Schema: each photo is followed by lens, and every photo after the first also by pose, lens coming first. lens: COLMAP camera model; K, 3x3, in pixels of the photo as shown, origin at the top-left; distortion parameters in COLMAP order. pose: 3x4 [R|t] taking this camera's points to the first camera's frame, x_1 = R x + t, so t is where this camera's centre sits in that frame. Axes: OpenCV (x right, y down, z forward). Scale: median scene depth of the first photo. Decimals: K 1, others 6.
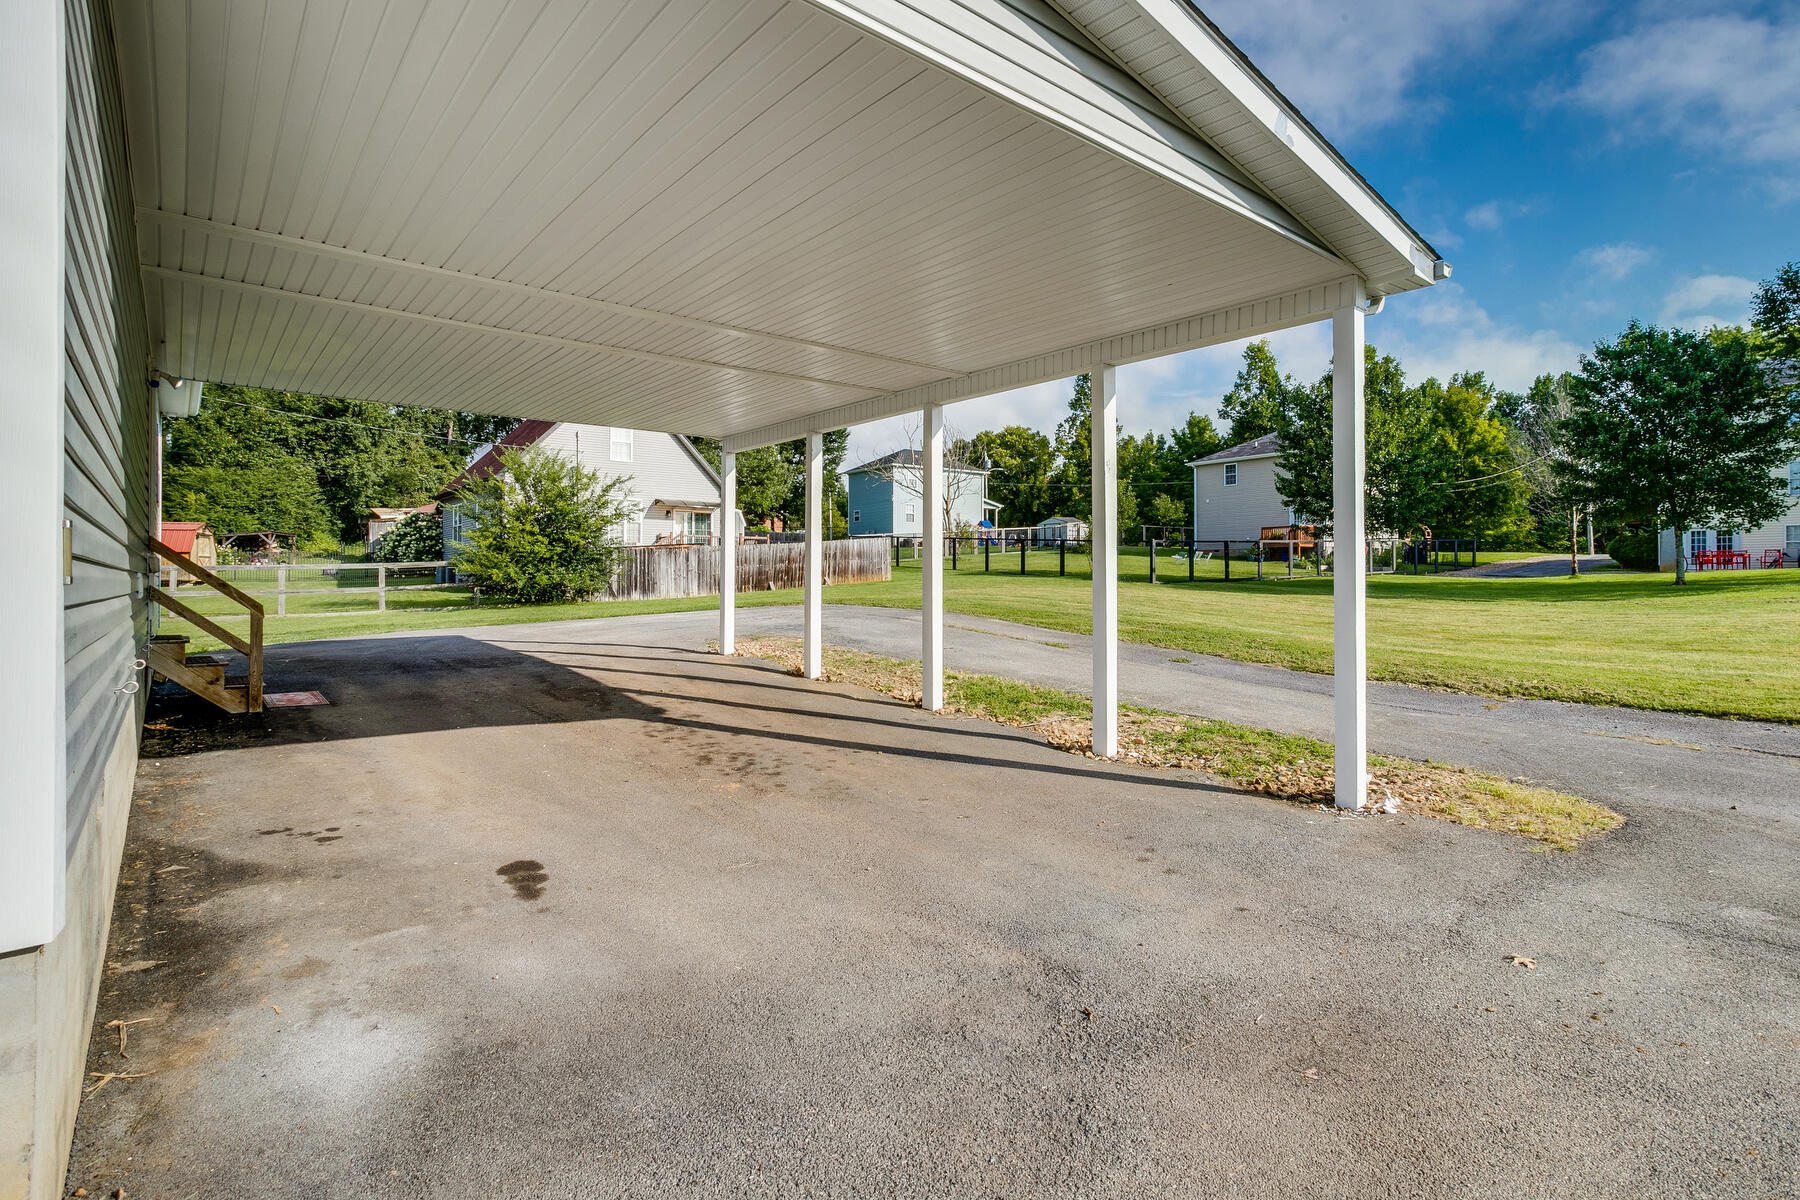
lens RADIAL K [[864.4, 0, 905.5], [0, 864.4, 595.3], [0, 0, 1]] dist [-0.002339, 0.000694]
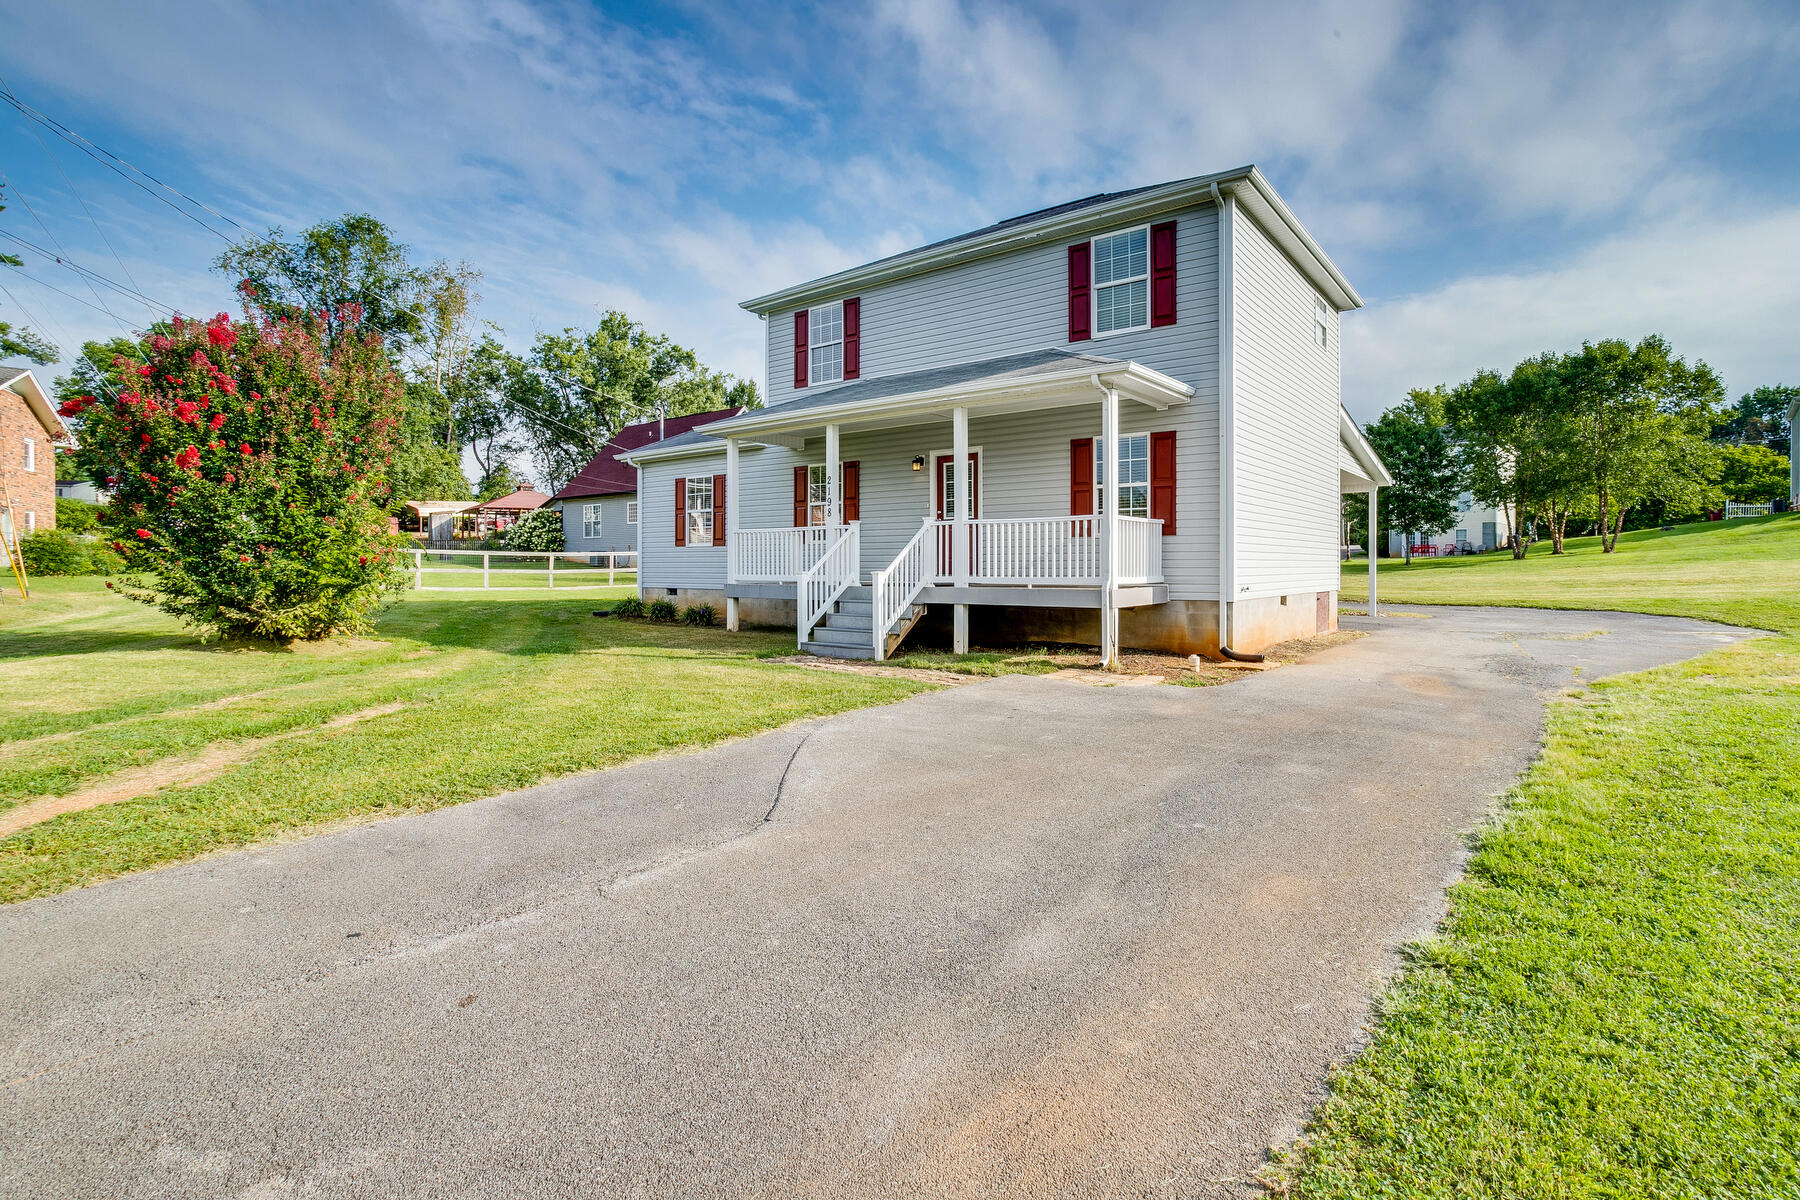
lens RADIAL K [[864.4, 0, 898.1], [0, 864.4, 588.0], [0, 0, 1]] dist [-0.002339, 0.000694]
pose [[0.971699, -0.007530, 0.236102, -0.532699], [0.006326, 0.999963, 0.005856, 0.018174], [-0.236137, -0.004197, 0.971711, -0.470779]]
